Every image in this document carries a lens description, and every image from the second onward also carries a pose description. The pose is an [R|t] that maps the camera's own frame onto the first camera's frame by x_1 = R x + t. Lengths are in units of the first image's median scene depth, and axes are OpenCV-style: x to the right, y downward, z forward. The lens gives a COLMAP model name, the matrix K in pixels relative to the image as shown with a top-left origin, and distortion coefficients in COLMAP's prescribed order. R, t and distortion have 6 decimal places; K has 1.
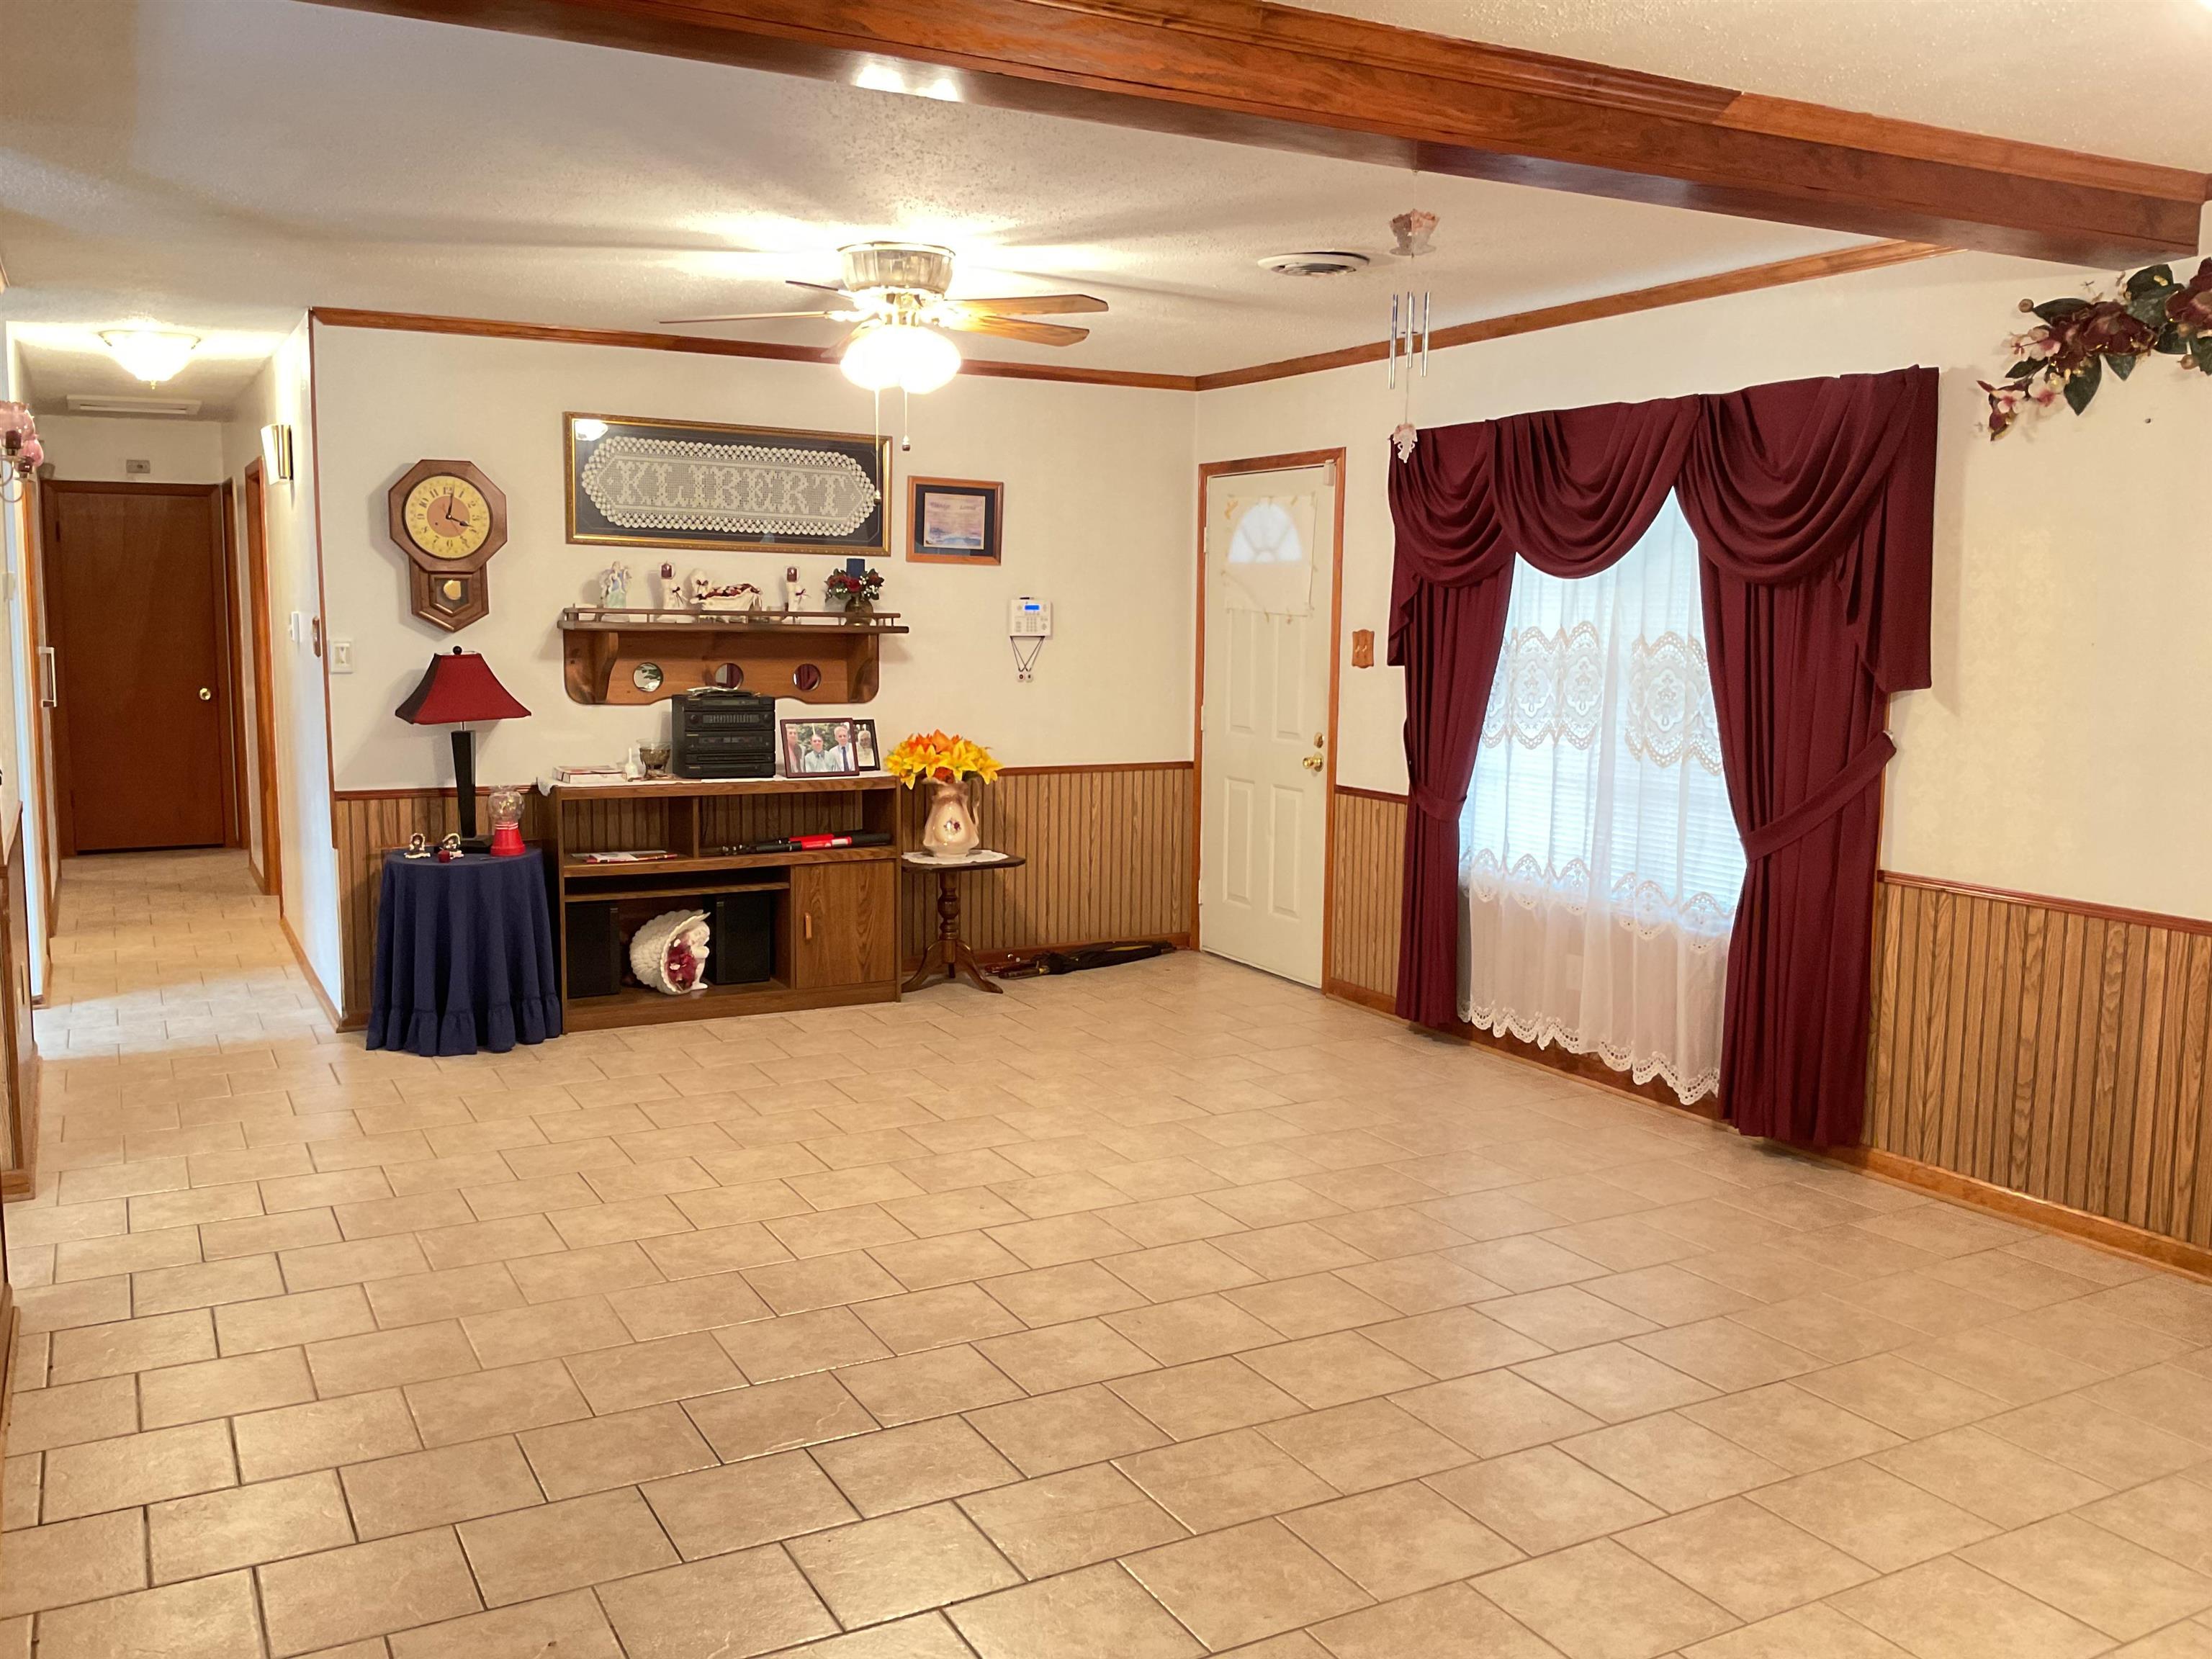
lens RADIAL K [[1833.0, 0, 1126.1], [0, 1833.0, 820.7], [0, 0, 1]] dist [0.031902, -0.013459]
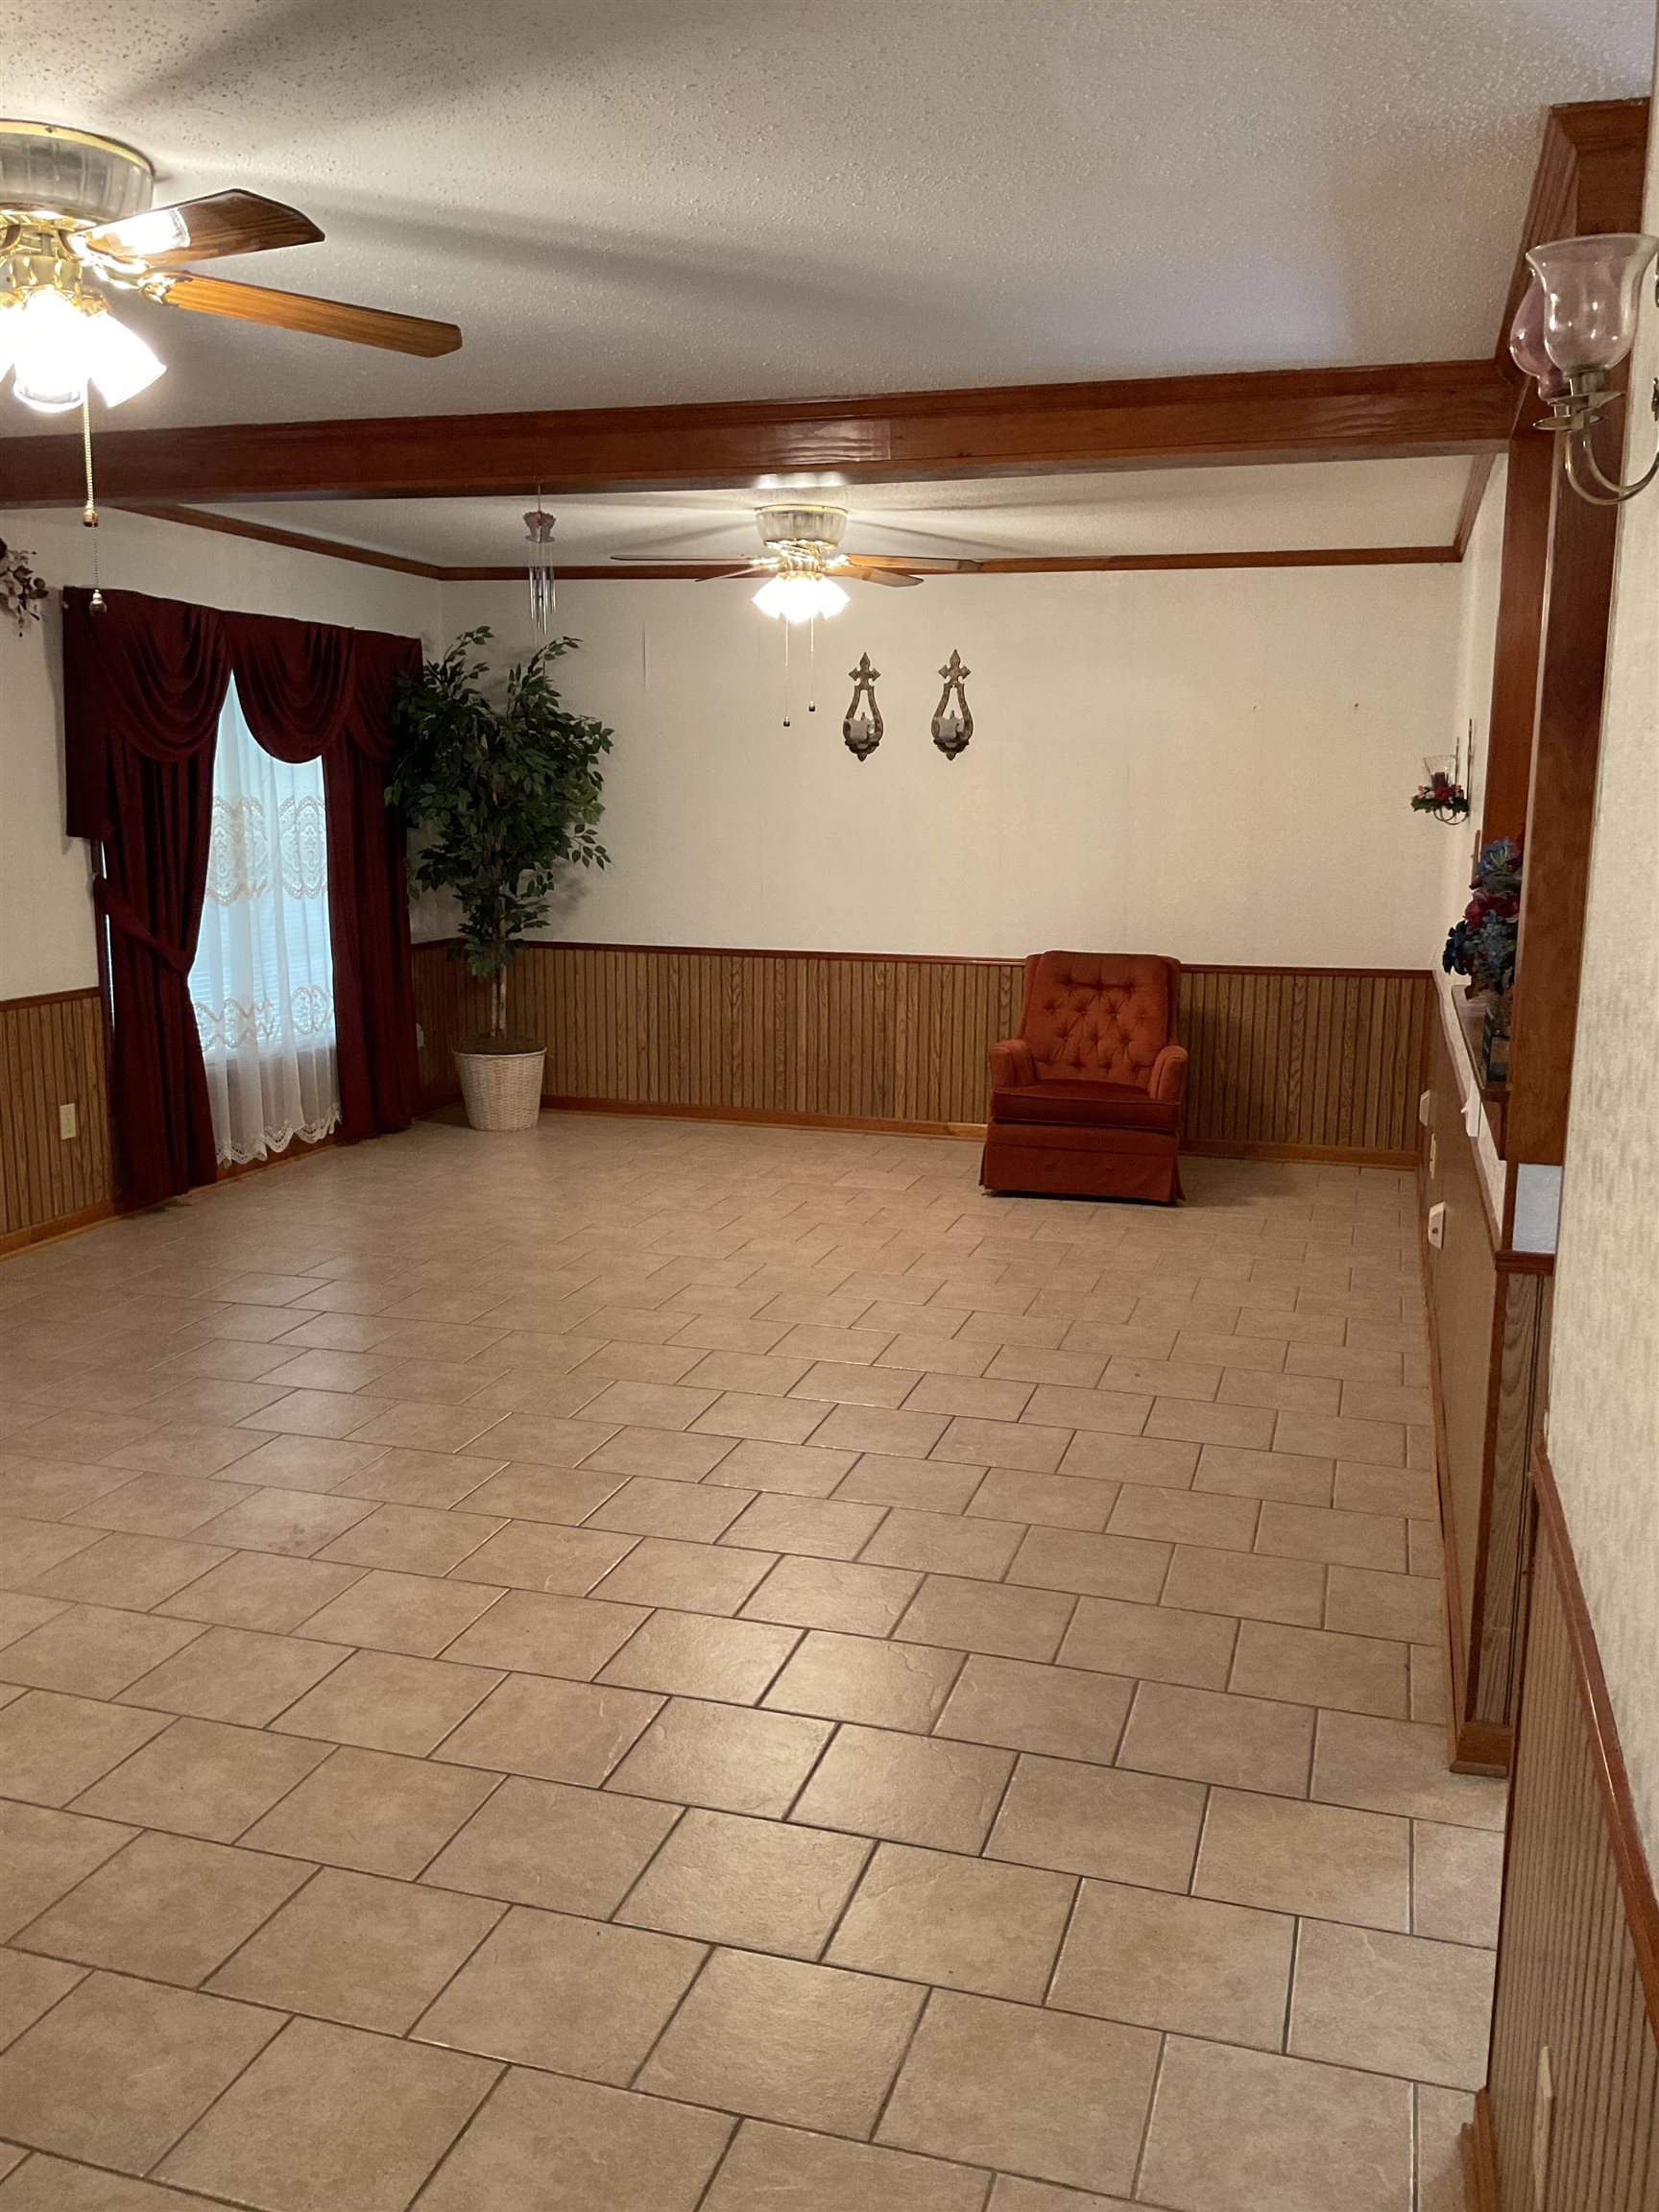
lens RADIAL K [[1833.0, 0, 842.4], [0, 1833.0, 1118.3], [0, 0, 1]] dist [0.031902, -0.013459]
pose [[-0.698077, -0.147144, 0.700741, -0.768938], [0.071902, 0.959304, 0.273067, -0.175443], [-0.712404, 0.241006, -0.659088, 1.349490]]
